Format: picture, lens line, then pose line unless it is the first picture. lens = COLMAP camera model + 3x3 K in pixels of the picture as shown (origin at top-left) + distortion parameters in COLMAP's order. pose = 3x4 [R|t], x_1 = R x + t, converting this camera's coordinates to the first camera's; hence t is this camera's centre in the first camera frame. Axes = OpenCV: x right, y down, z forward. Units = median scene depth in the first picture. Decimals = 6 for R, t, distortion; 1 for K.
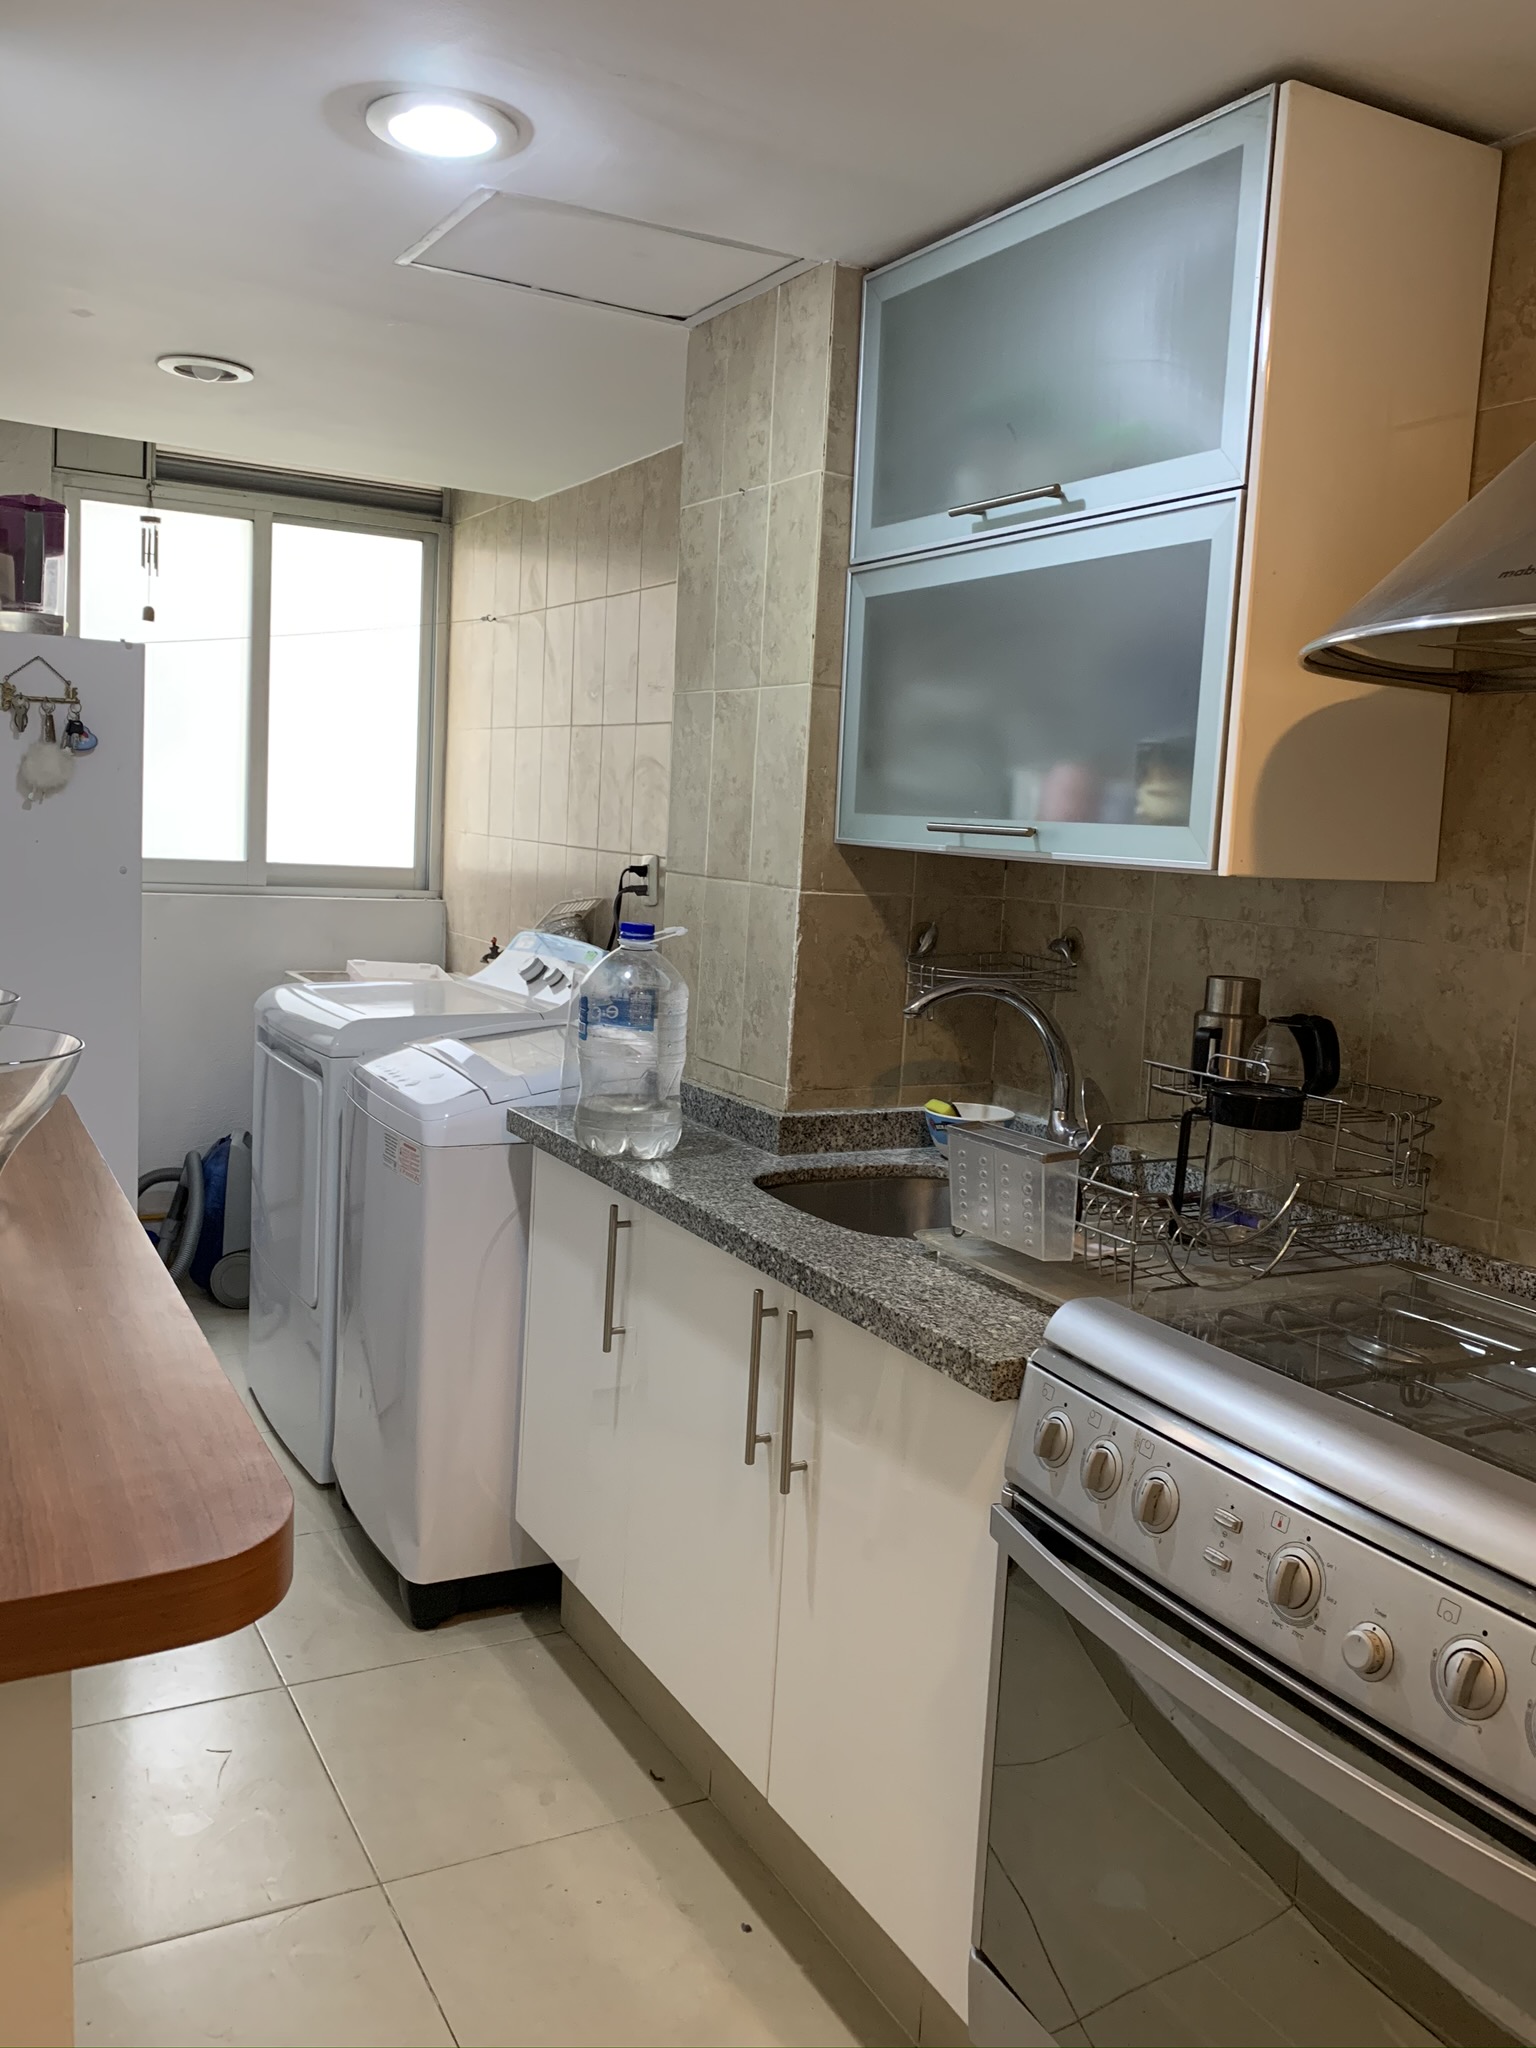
lens RADIAL K [[1690.8, 0, 784.1], [0, 1690.8, 1026.3], [0, 0, 1]] dist [0.047033, -0.095444]
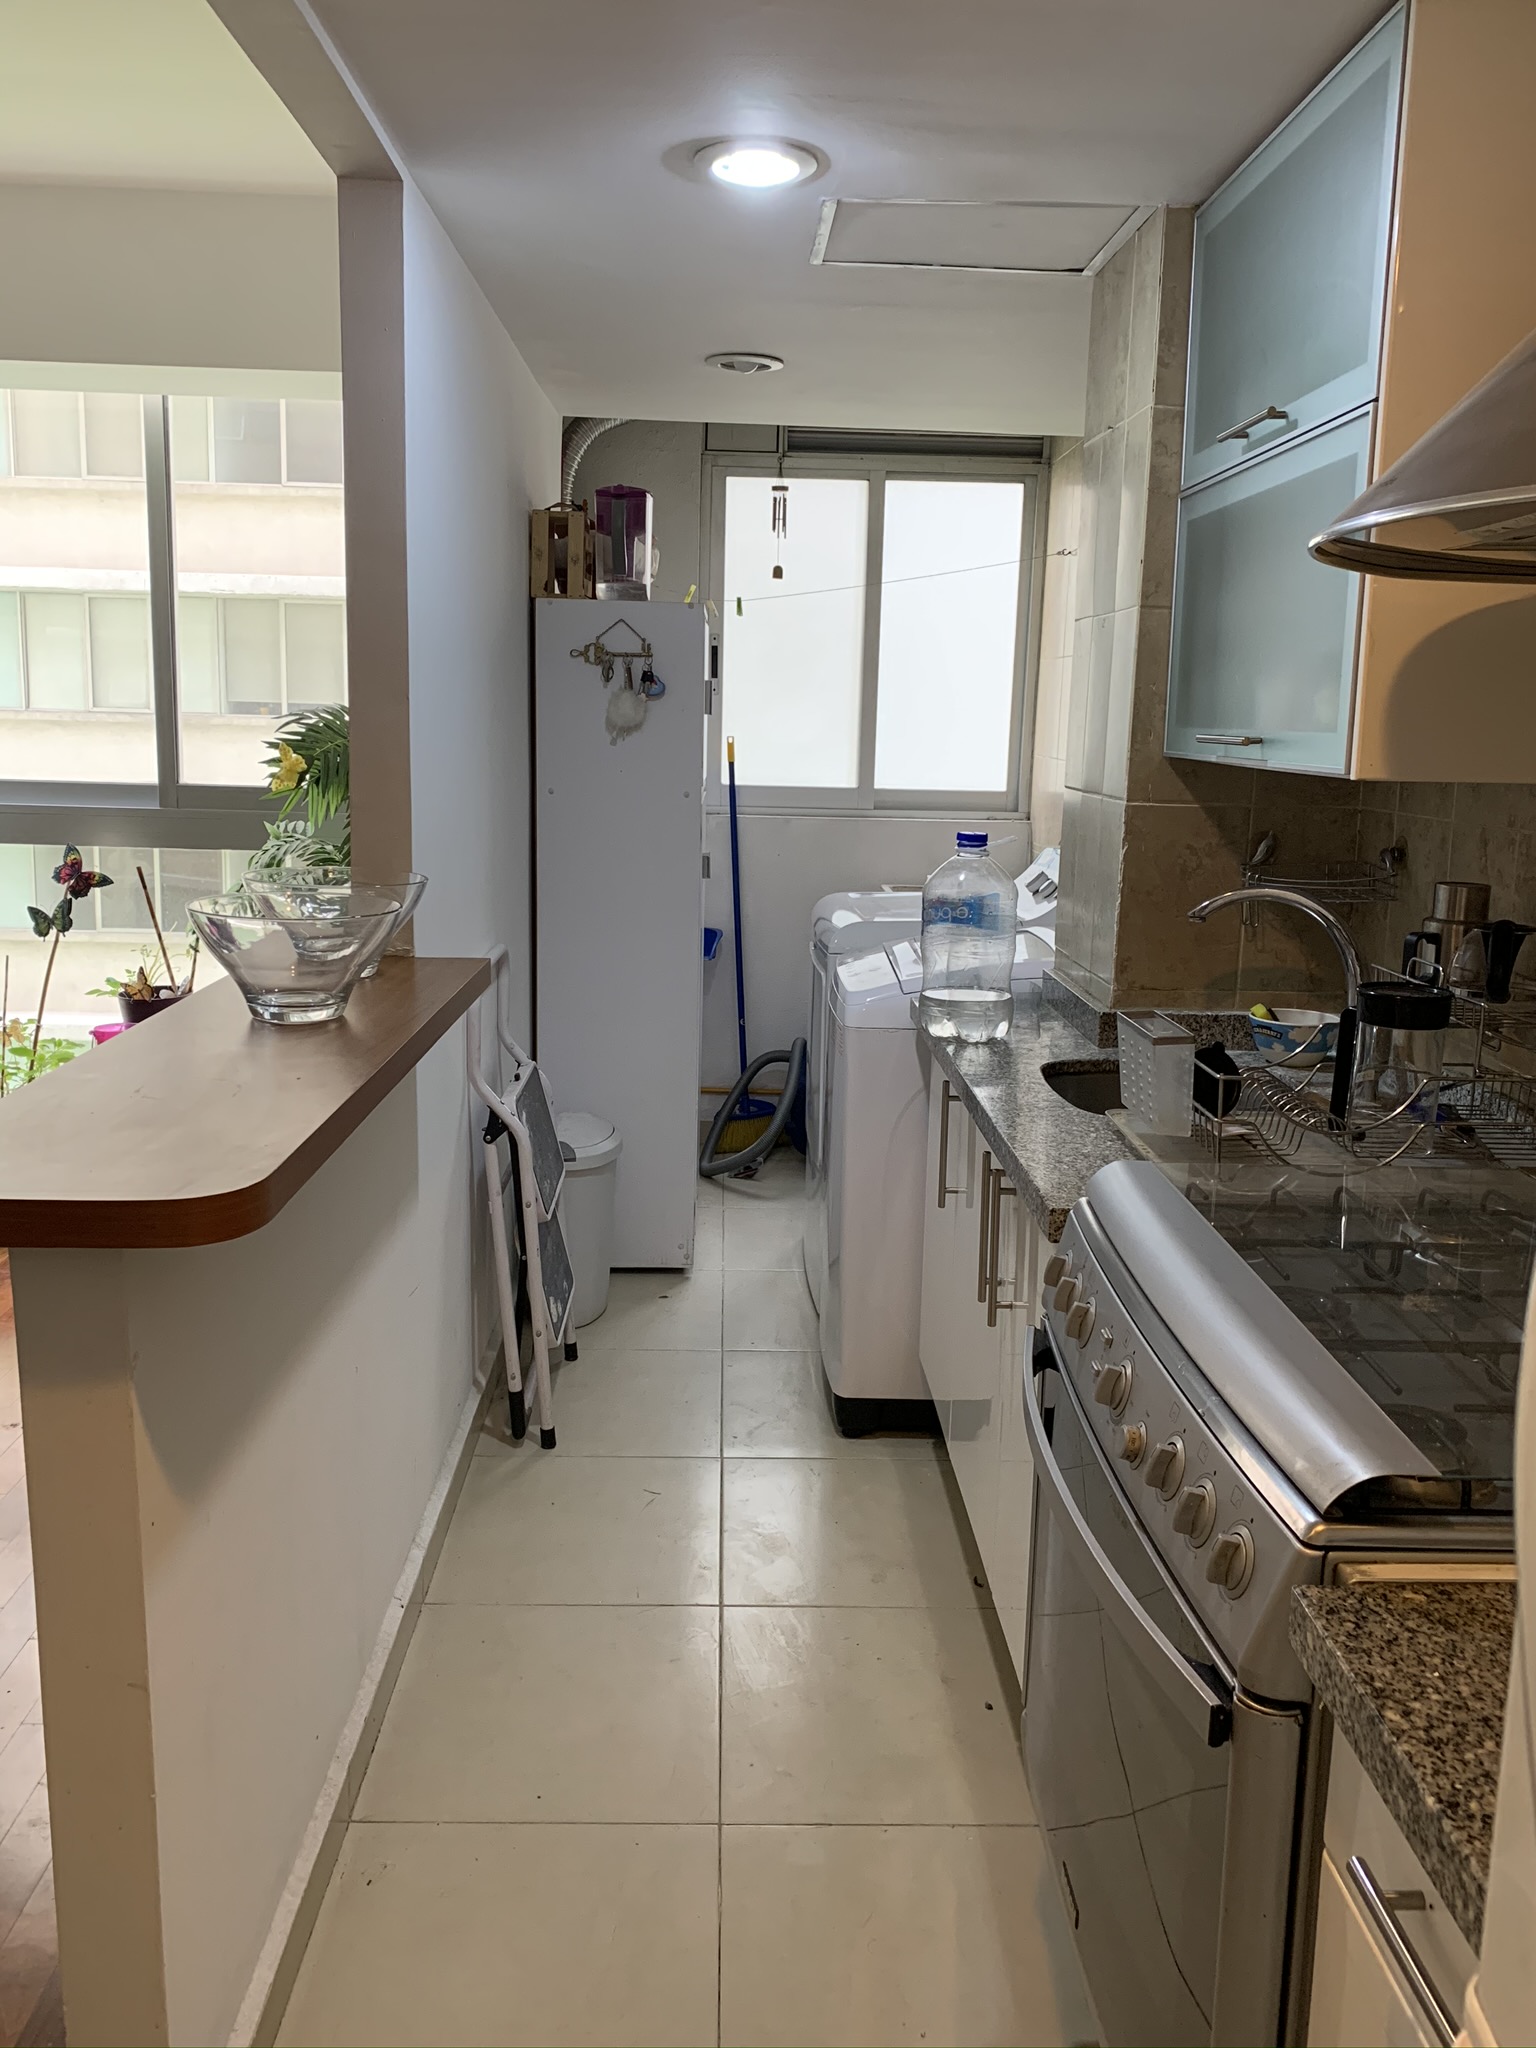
lens RADIAL K [[1690.8, 0, 772.7], [0, 1690.8, 1034.2], [0, 0, 1]] dist [0.047033, -0.095444]
pose [[0.889991, 0.053753, -0.452799, 0.287058], [-0.032886, 0.998008, 0.053838, 0.015289], [0.454791, -0.033025, 0.889986, -0.063813]]
